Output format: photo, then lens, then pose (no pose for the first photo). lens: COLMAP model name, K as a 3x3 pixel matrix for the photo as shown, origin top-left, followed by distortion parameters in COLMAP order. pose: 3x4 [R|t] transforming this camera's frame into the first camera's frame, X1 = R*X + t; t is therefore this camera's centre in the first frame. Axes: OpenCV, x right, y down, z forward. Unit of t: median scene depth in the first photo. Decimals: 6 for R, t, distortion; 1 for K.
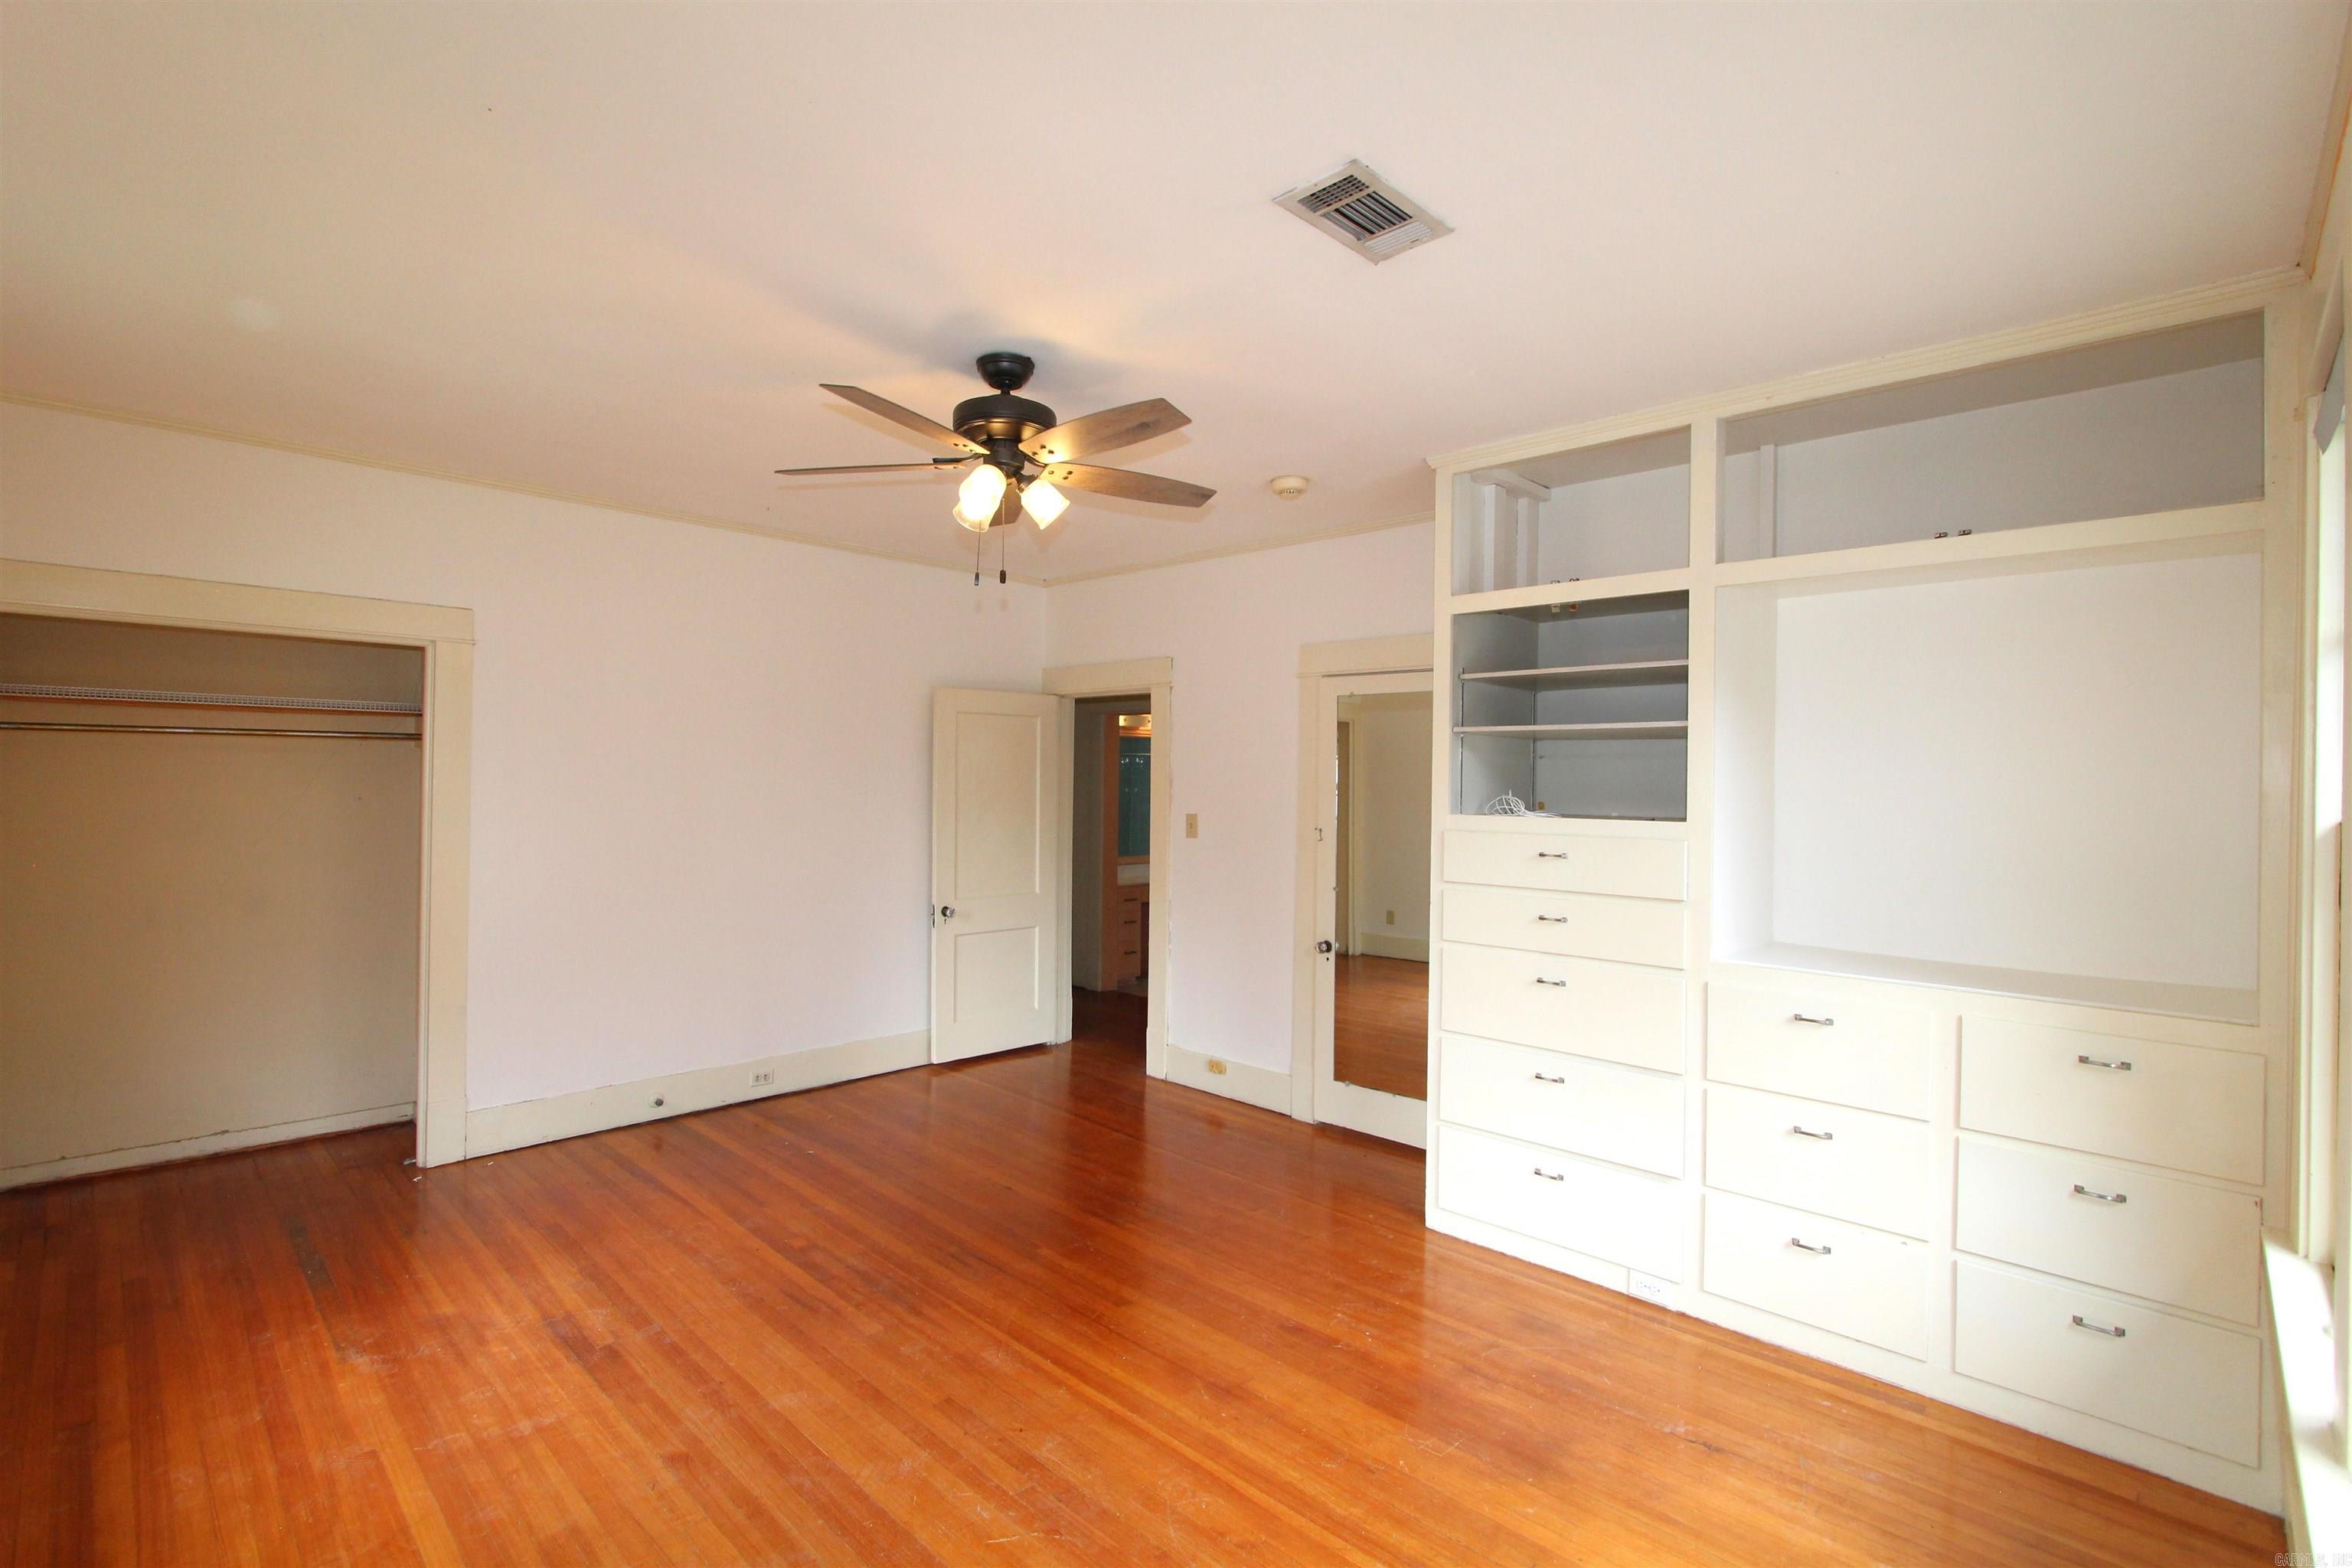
lens RADIAL K [[1103.1, 0, 1163.0], [0, 1103.1, 772.9], [0, 0, 1]] dist [-0.003851, 0.001326]
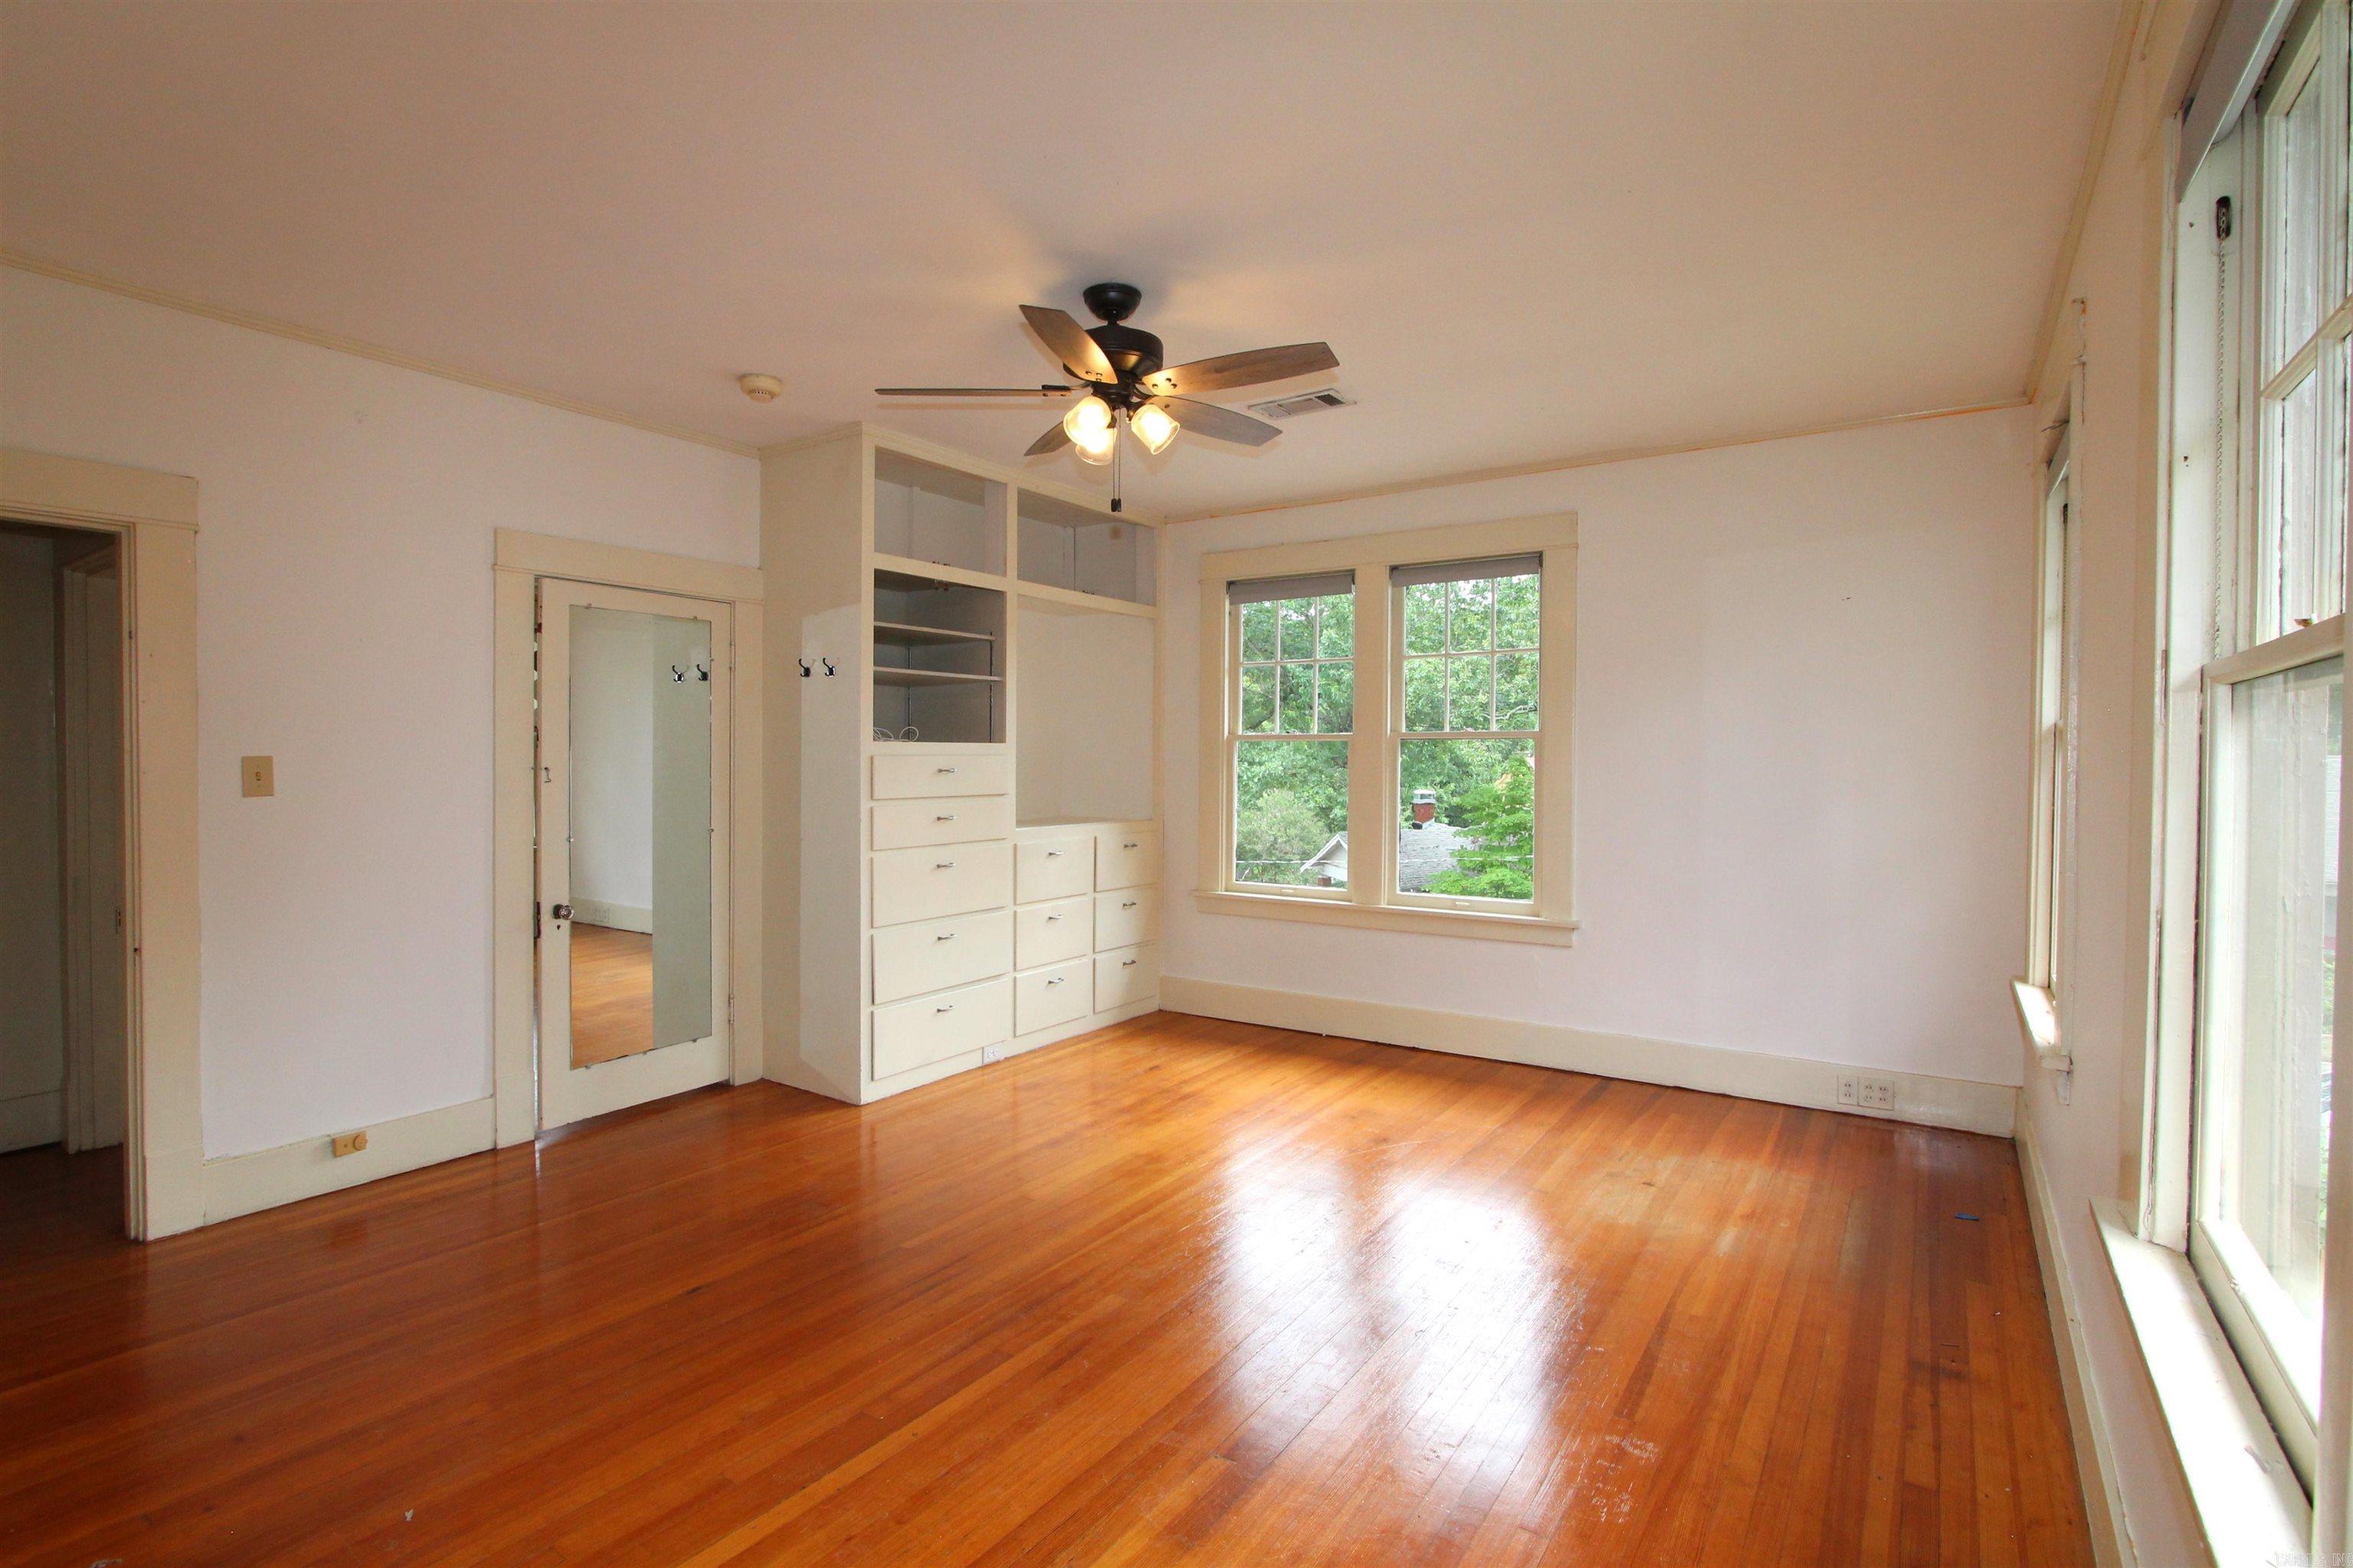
lens RADIAL K [[1103.6, 0, 1163.5], [0, 1103.6, 772.9], [0, 0, 1]] dist [-0.003851, 0.001326]
pose [[-0.169785, -0.036374, 0.984810, -1.093417], [-0.016545, 0.999283, 0.034057, 0.030214], [-0.985342, -0.010511, -0.170265, 1.056007]]
